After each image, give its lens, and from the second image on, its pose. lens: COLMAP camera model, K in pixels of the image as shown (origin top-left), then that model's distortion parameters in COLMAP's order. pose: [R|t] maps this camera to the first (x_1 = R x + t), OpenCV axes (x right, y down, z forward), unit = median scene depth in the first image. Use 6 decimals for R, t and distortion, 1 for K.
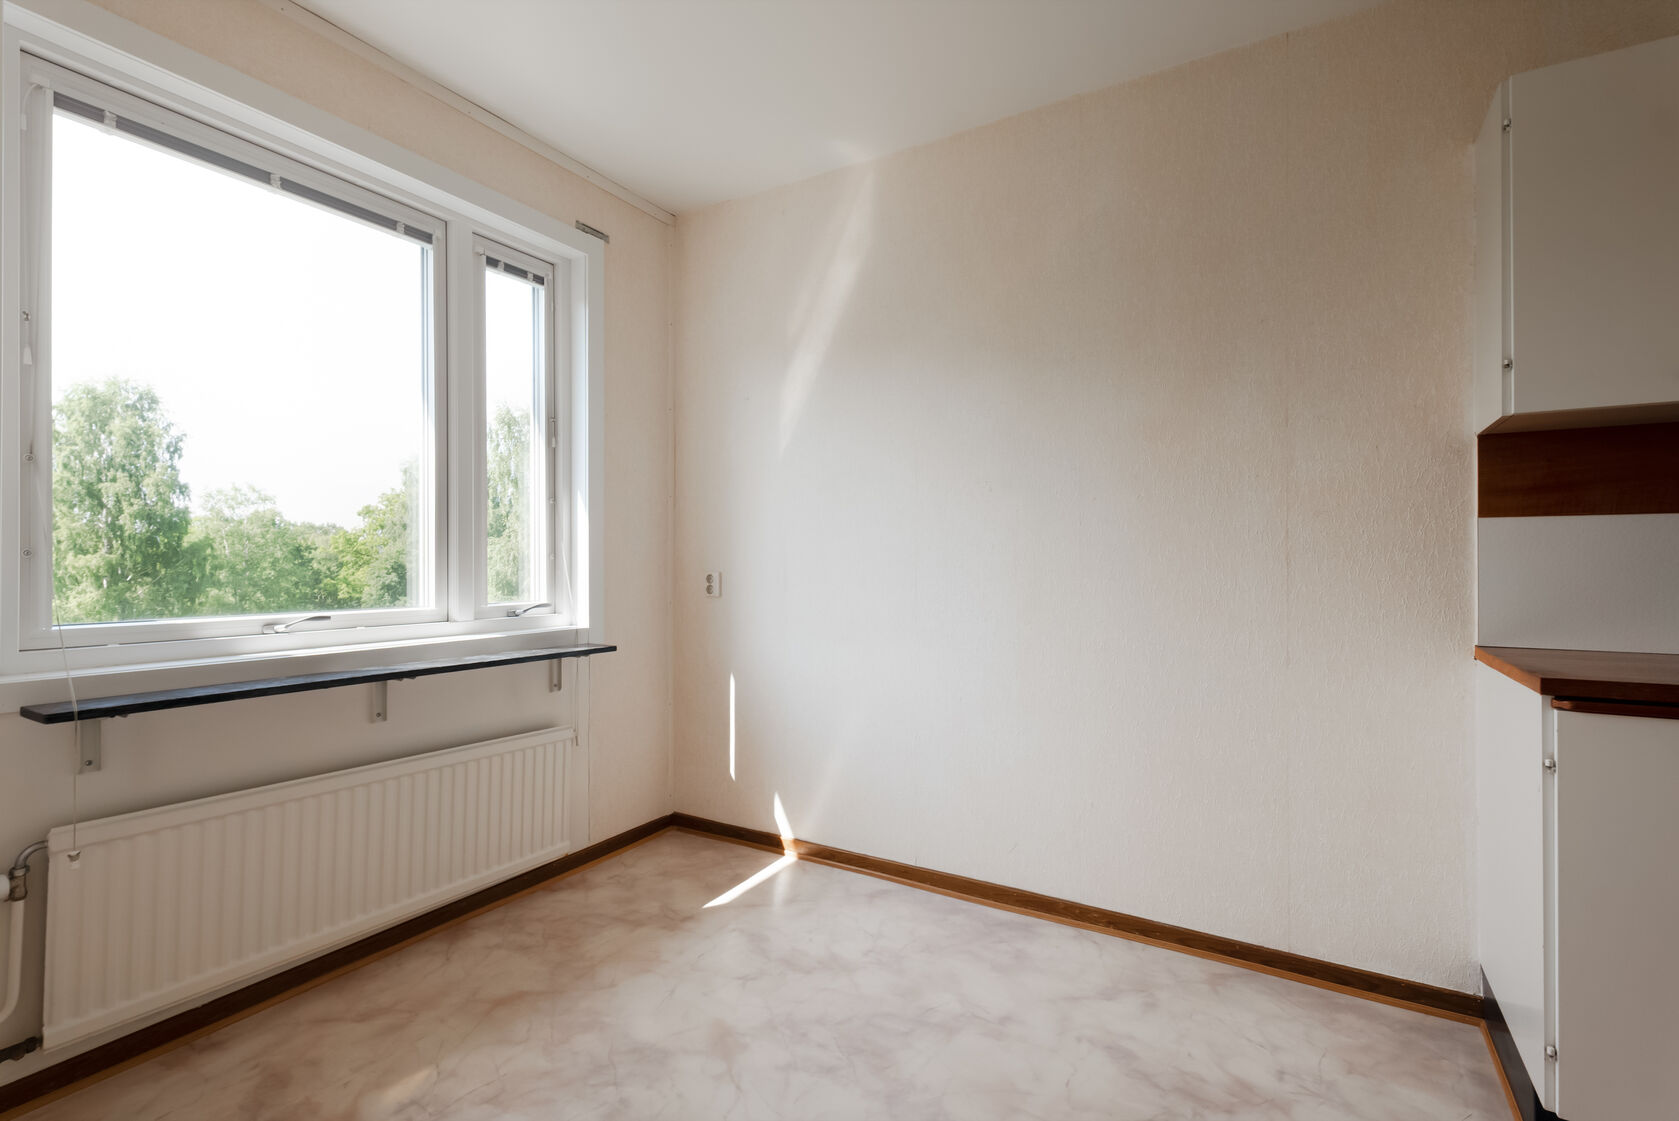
lens RADIAL K [[778.6, 0, 839.5], [0, 778.6, 560.5], [0, 0, 1]] dist [0.009982, -0.000595]
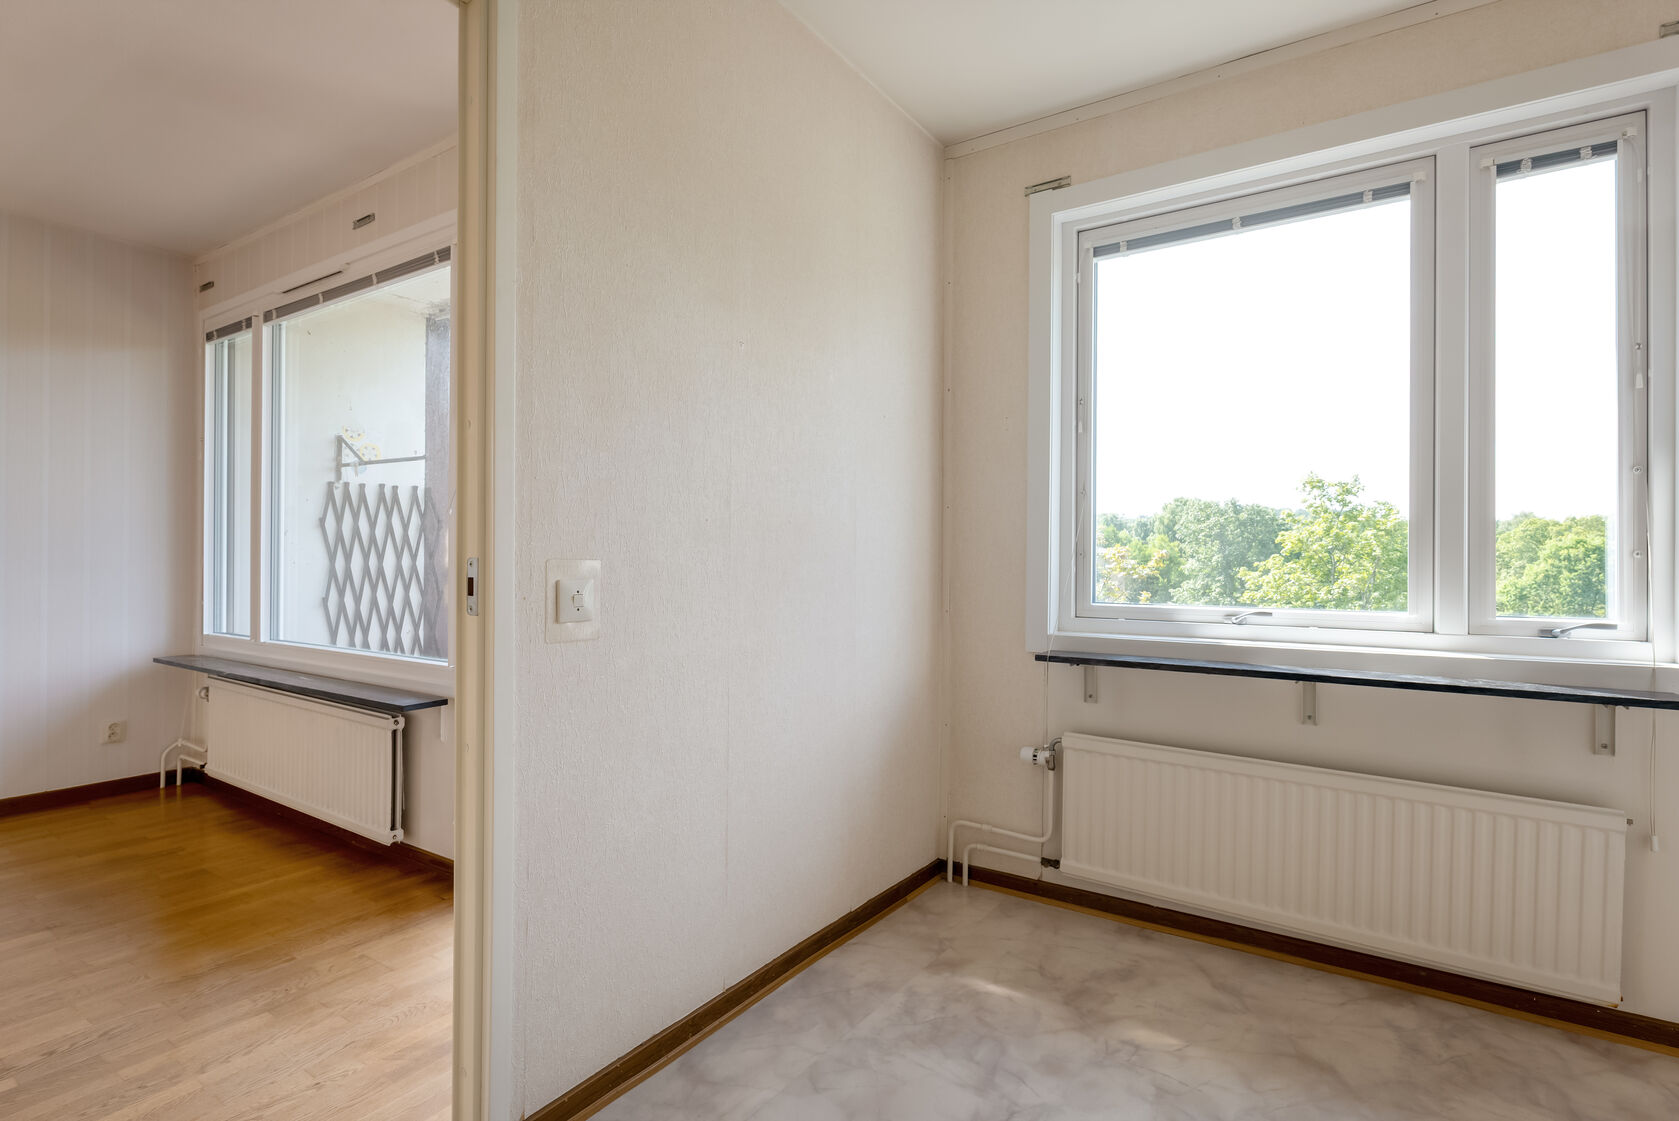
lens RADIAL K [[834.8, 0, 839.5], [0, 834.8, 560.5], [0, 0, 1]] dist [0.000241, -0.000518]
pose [[-0.064677, -0.000556, -0.997906, 0.550438], [-0.005018, 0.999987, -0.000232, 0.005248], [0.997894, 0.004992, -0.064679, 0.543027]]
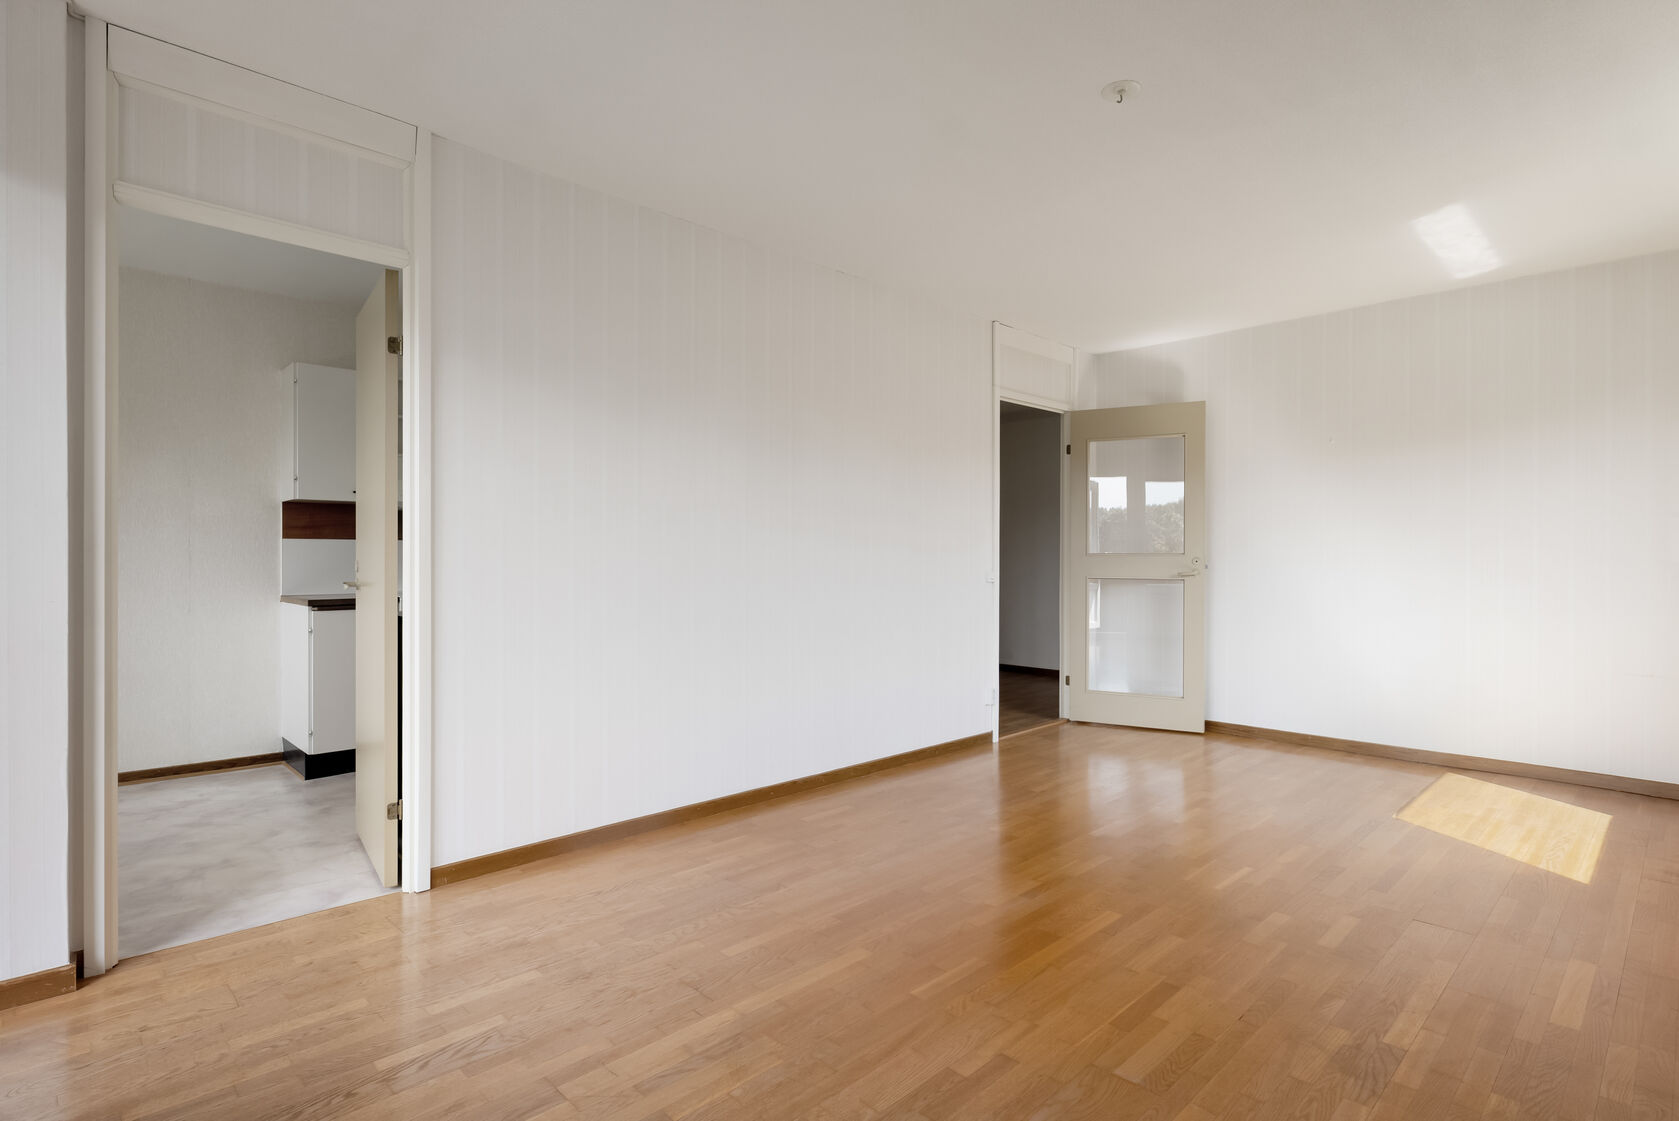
lens RADIAL K [[834.8, 0, 839.5], [0, 834.8, 560.5], [0, 0, 1]] dist [0.000241, -0.000518]
pose [[0.262138, 0.000008, 0.965030, -0.953663], [-0.005190, 0.999986, 0.001401, -0.003395], [-0.965016, -0.005375, 0.262134, -1.034918]]
